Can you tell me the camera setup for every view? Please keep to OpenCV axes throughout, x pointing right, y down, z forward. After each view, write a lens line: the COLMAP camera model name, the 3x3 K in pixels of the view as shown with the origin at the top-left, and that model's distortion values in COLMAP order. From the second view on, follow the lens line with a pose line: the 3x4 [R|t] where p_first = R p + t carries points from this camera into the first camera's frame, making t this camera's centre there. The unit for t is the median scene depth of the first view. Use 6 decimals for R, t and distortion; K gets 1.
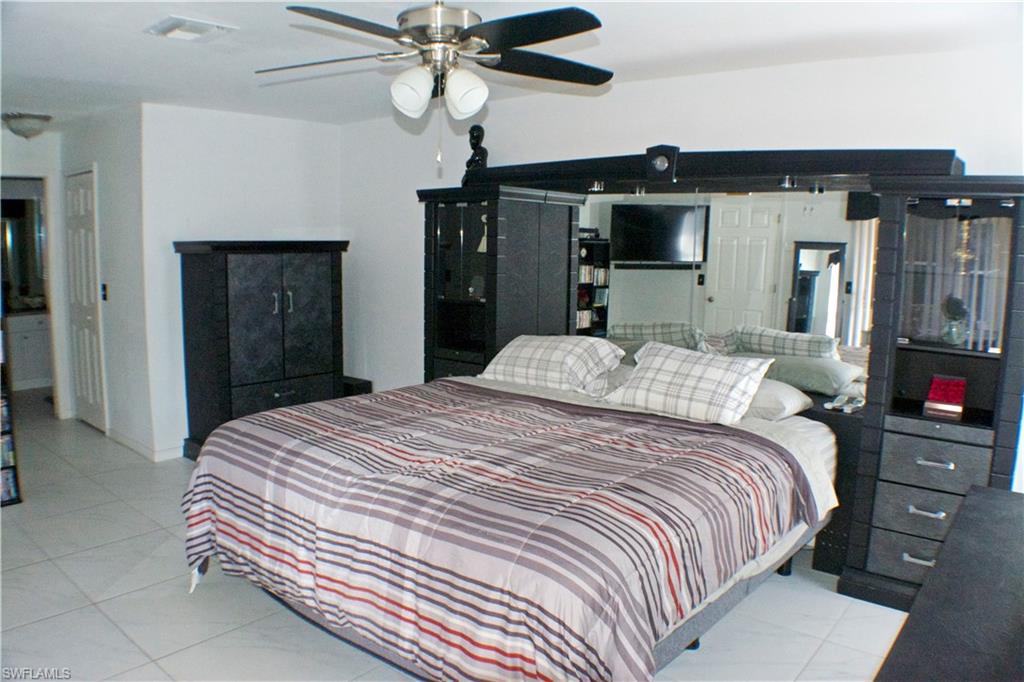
lens RADIAL K [[727.7, 0, 512.0], [0, 727.7, 341.0], [0, 0, 1]] dist [-0.192893, 0.050746]
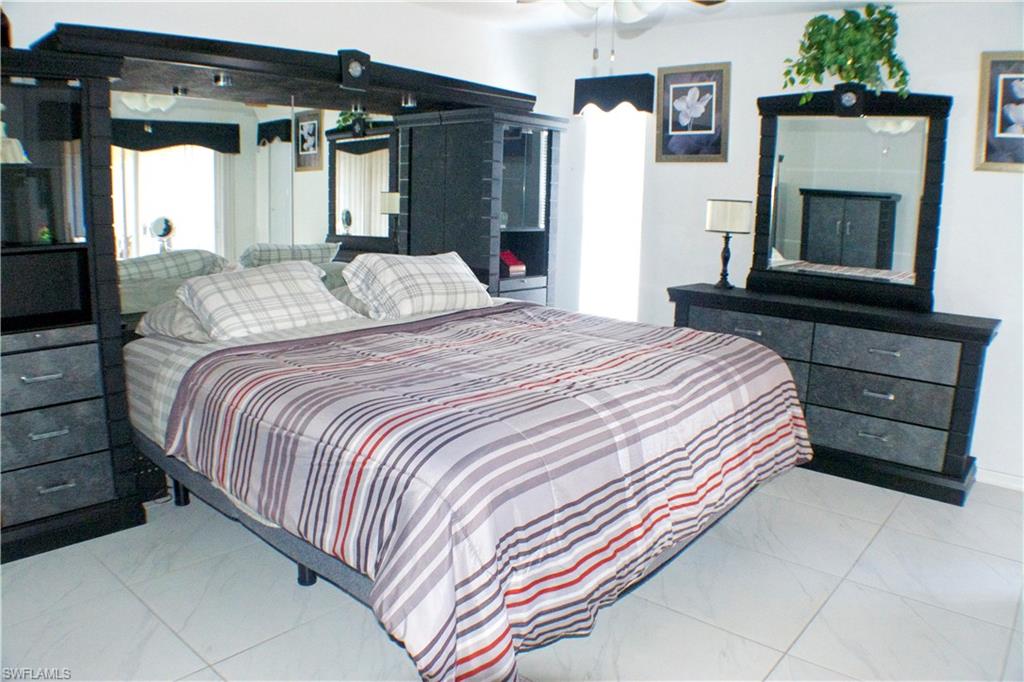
lens RADIAL K [[727.7, 0, 512.0], [0, 727.7, 341.0], [0, 0, 1]] dist [-0.192893, 0.050746]
pose [[0.019039, -0.205353, 0.978503, -0.797832], [0.112065, 0.972951, 0.202008, -0.060256], [-0.993518, 0.105810, 0.041537, 0.799829]]
